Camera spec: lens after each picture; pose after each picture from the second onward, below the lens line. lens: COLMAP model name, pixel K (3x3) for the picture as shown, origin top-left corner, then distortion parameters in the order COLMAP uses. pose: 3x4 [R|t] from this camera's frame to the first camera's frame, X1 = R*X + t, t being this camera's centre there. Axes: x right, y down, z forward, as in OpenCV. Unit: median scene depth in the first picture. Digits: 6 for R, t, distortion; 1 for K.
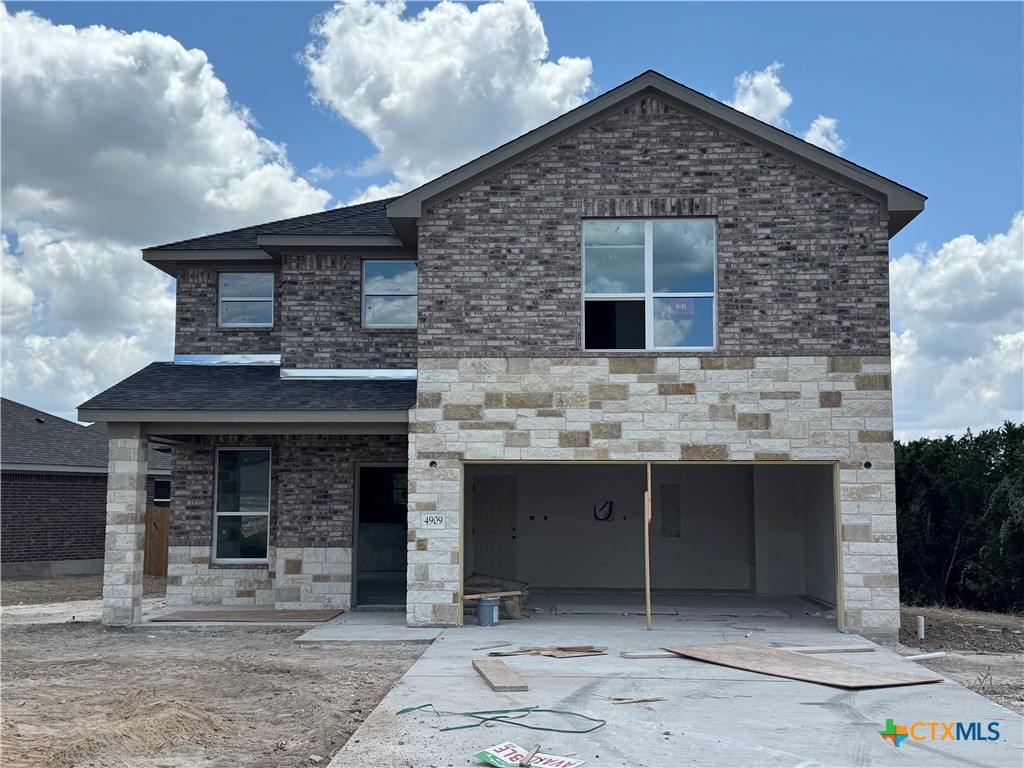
lens RADIAL K [[1257.3, 0, 512.0], [0, 1257.3, 381.9], [0, 0, 1]] dist [0.150207, 0.000000]
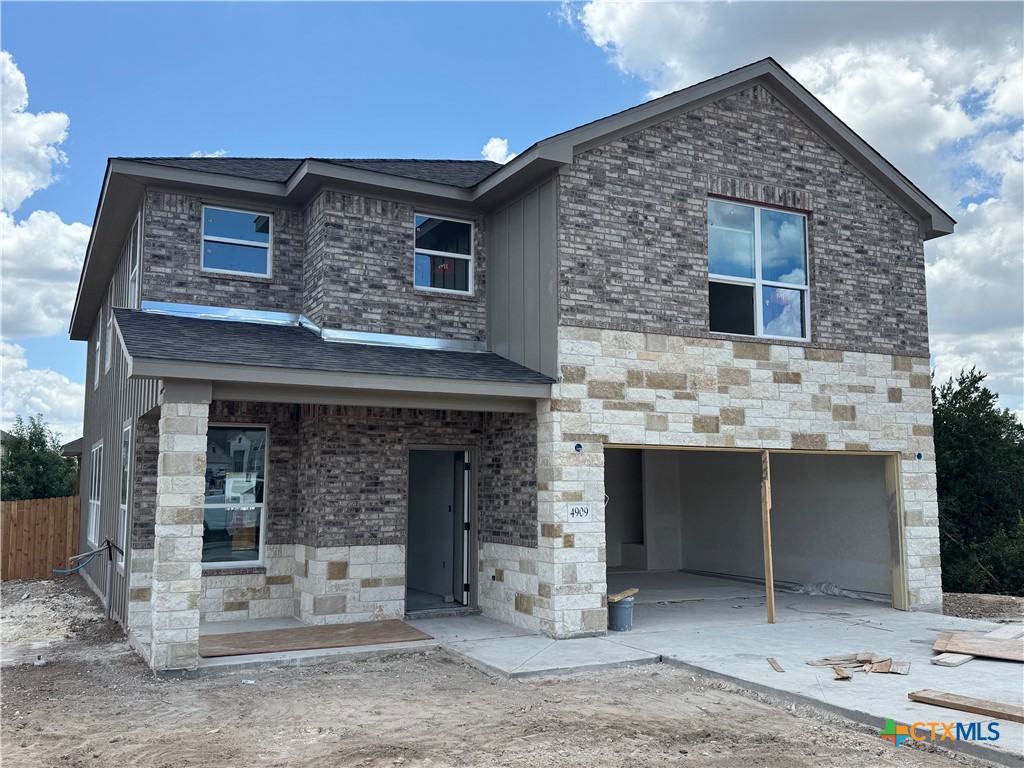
lens RADIAL K [[911.7, 0, 511.0], [0, 911.7, 385.4], [0, 0, 1]] dist [0.119712, -0.094166]
pose [[0.858823, 0.053360, 0.509485, -0.422331], [-0.047130, 0.998572, -0.025138, 0.039895], [-0.510099, -0.002423, 0.860112, 0.474531]]
